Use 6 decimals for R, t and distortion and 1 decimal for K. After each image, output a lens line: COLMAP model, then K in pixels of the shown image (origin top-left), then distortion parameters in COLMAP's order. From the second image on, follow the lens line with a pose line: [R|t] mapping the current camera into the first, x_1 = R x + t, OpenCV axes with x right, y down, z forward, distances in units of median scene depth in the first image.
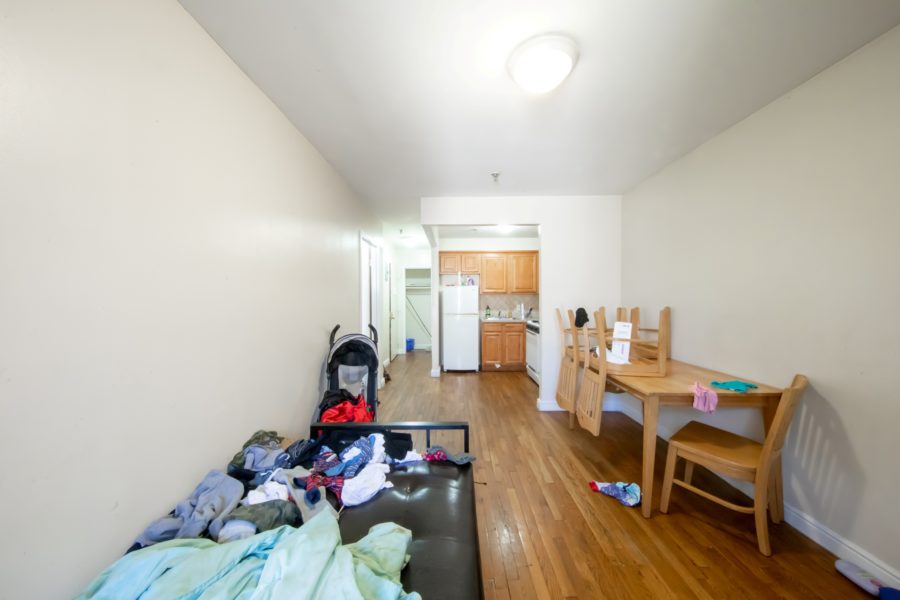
lens RADIAL K [[338.4, 0, 450.0], [0, 338.4, 300.0], [0, 0, 1]] dist [-0.001077, -0.000471]
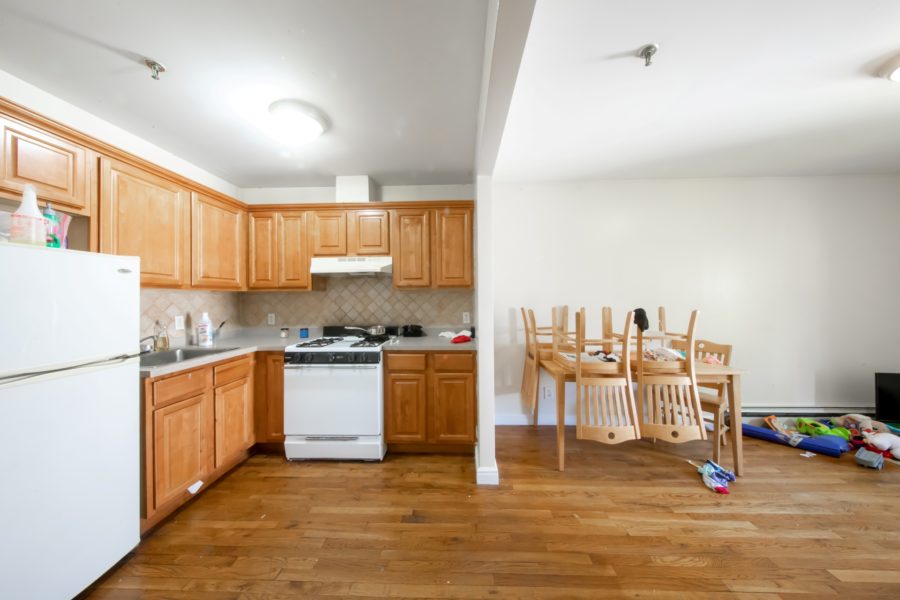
lens RADIAL K [[274.2, 0, 457.8], [0, 274.2, 299.9], [0, 0, 1]] dist [-0.009463, -0.000098]
pose [[0.011532, -0.008198, 0.999900, -0.243757], [0.010686, 0.999910, 0.008075, -0.007921], [-0.999876, 0.010592, 0.011619, 1.183589]]
